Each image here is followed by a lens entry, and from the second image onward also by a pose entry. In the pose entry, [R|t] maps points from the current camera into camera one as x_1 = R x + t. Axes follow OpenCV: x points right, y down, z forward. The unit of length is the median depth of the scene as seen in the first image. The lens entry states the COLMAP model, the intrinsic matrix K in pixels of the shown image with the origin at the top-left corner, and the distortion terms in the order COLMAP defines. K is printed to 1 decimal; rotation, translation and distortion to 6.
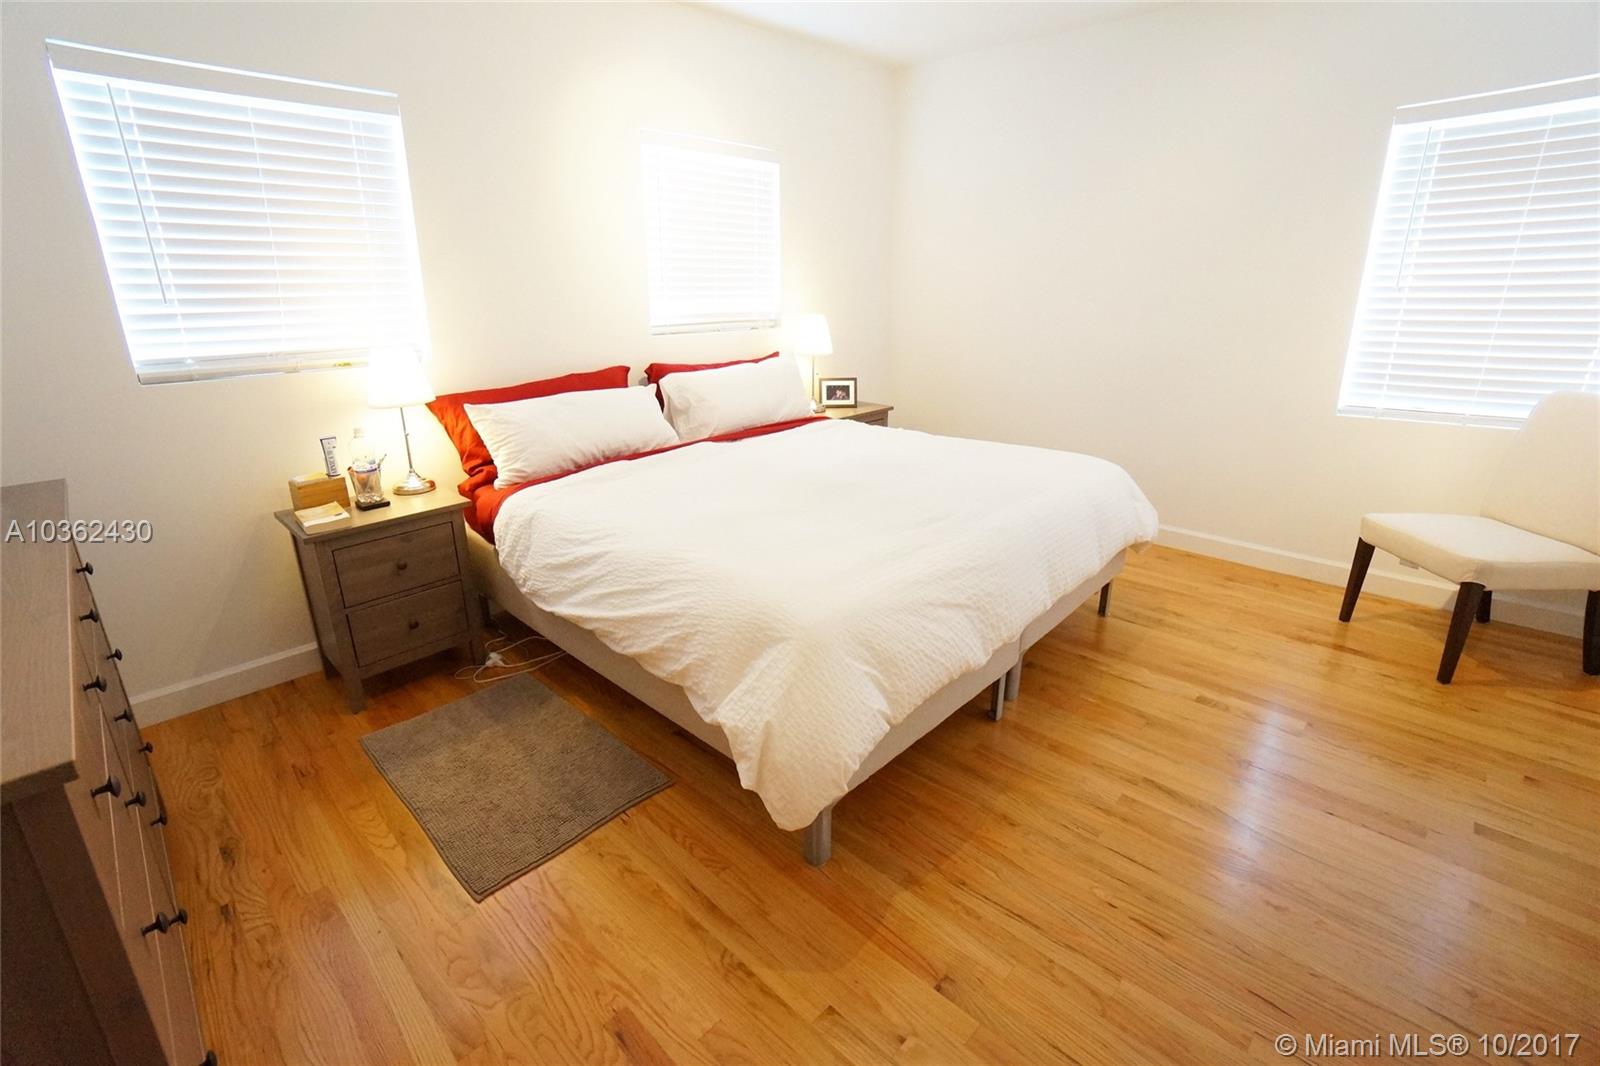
lens RADIAL K [[714.2, 0, 796.5], [0, 714.2, 511.1], [0, 0, 1]] dist [-0.065820, 0.024103]
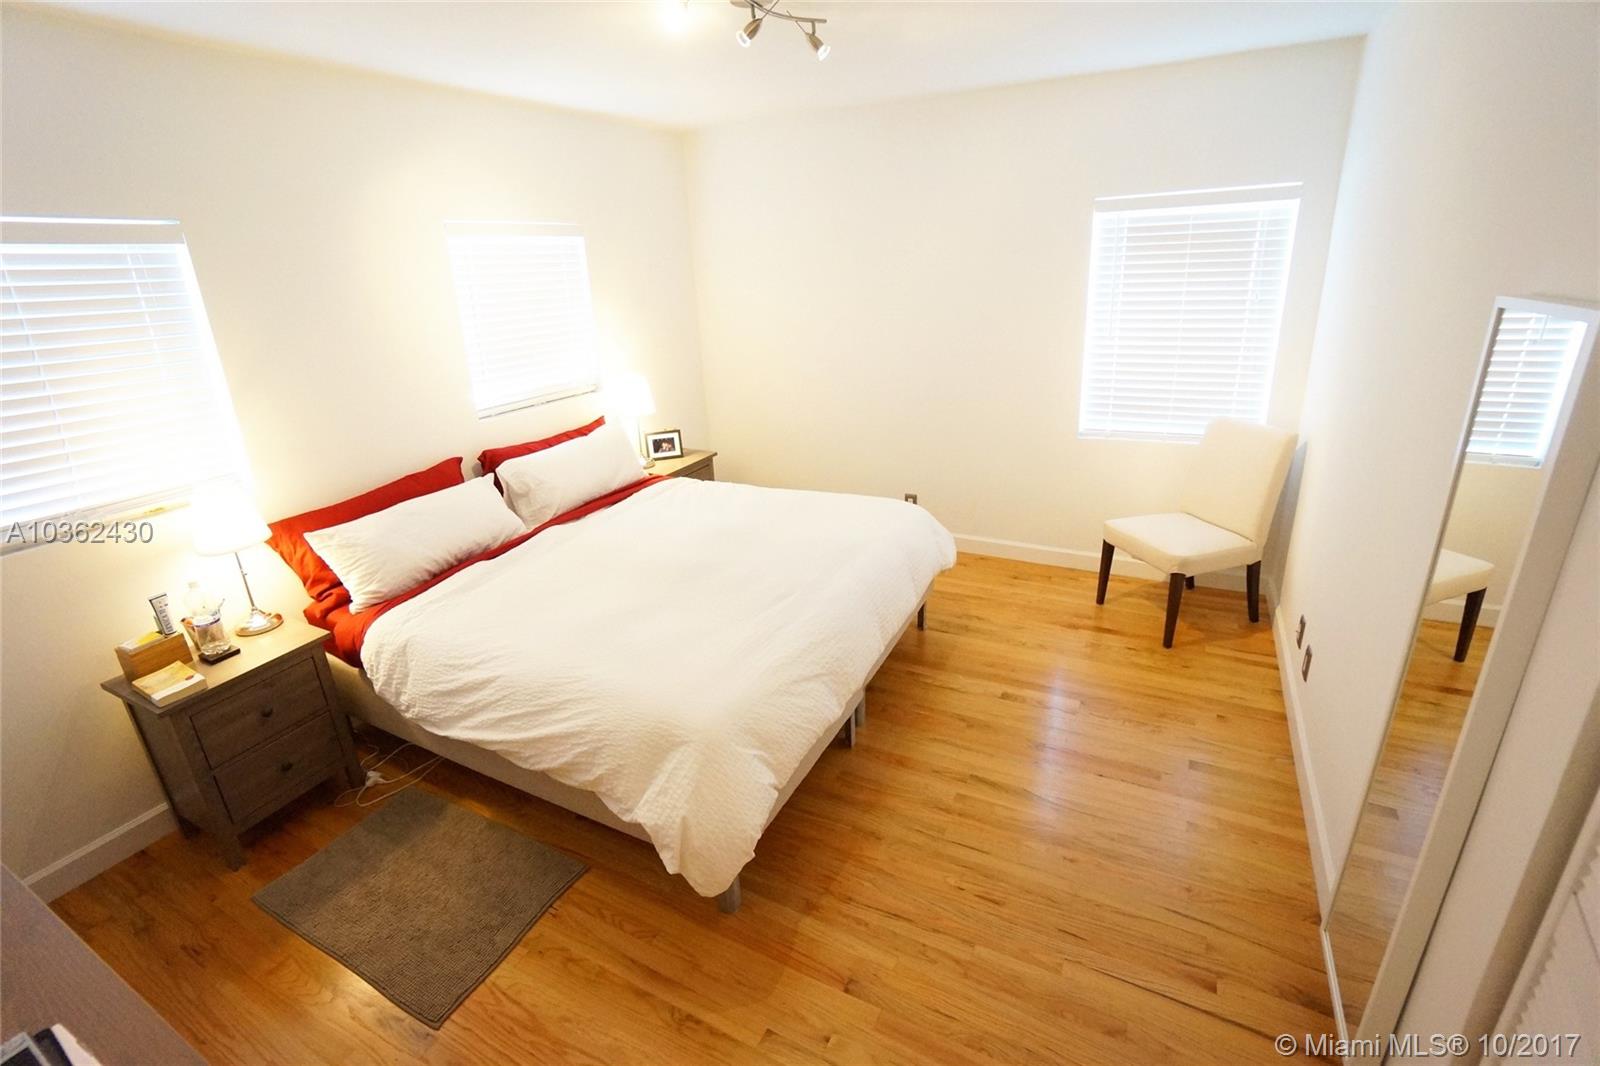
lens RADIAL K [[714.2, 0, 796.5], [0, 714.2, 511.1], [0, 0, 1]] dist [-0.065820, 0.024103]
pose [[0.958851, -0.125153, 0.254836, -0.064347], [0.118979, 0.992108, 0.039562, -0.162201], [-0.257776, -0.007614, 0.966175, -0.136015]]
